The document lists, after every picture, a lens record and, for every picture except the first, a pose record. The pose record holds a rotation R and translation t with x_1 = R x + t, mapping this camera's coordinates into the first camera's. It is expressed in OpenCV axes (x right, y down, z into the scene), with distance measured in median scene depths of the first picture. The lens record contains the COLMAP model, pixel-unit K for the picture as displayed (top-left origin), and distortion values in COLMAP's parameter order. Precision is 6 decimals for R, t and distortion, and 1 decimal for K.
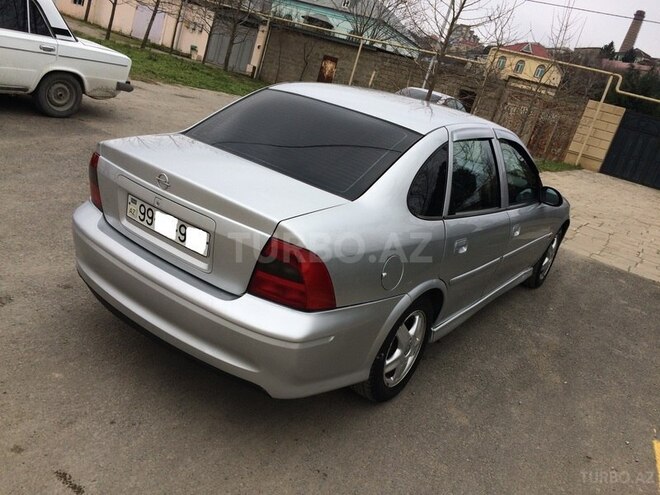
lens RADIAL K [[562.9, 0, 326.7], [0, 562.9, 249.6], [0, 0, 1]] dist [0.088116, -0.121373]
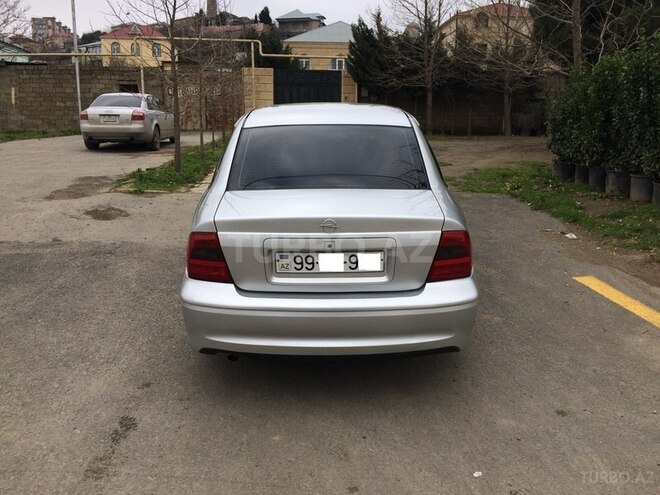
lens RADIAL K [[562.9, 0, 326.7], [0, 562.9, 249.6], [0, 0, 1]] dist [0.088116, -0.121373]
pose [[0.784031, -0.379690, 0.491051, -0.609107], [0.365079, 0.921868, 0.129909, -0.158520], [-0.502010, 0.077420, 0.861390, 0.017753]]
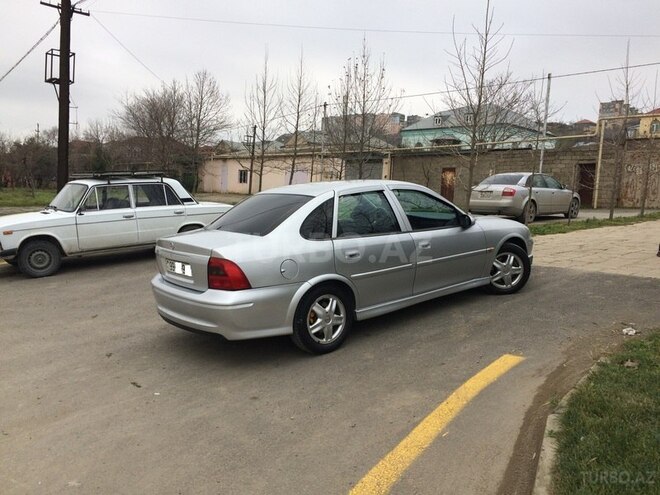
lens RADIAL K [[557.0, 0, 335.9], [0, 557.0, 265.4], [0, 0, 1]] dist [0.073472, -0.087807]
pose [[0.937236, -0.211535, -0.277205, 0.579133], [0.155782, 0.965239, -0.209869, 0.329611], [0.311963, 0.153513, 0.937610, -0.506802]]
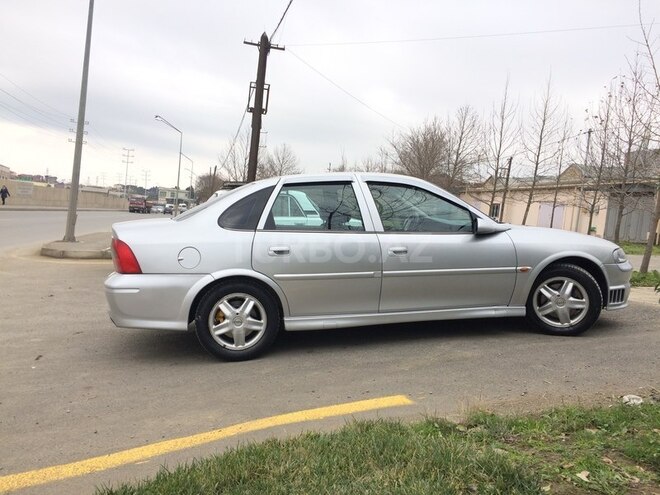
lens RADIAL K [[557.0, 0, 335.9], [0, 557.0, 265.4], [0, 0, 1]] dist [0.073472, -0.087807]
pose [[0.715685, -0.166094, -0.678386, 1.166517], [-0.061241, 0.952646, -0.297851, 0.398899], [0.695733, 0.254712, 0.671623, 0.146383]]
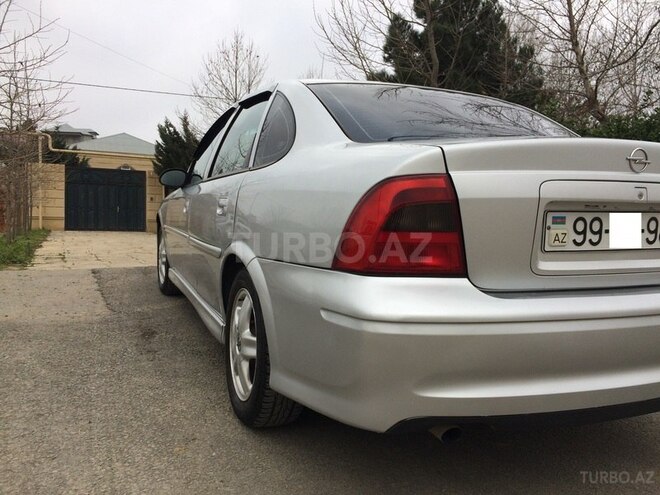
lens RADIAL K [[562.9, 0, 326.7], [0, 562.9, 249.6], [0, 0, 1]] dist [0.088116, -0.121373]
pose [[0.515624, -0.277593, 0.810601, -0.725026], [0.367966, 0.926120, 0.083089, -0.148310], [-0.773779, 0.255431, 0.579674, 0.645671]]
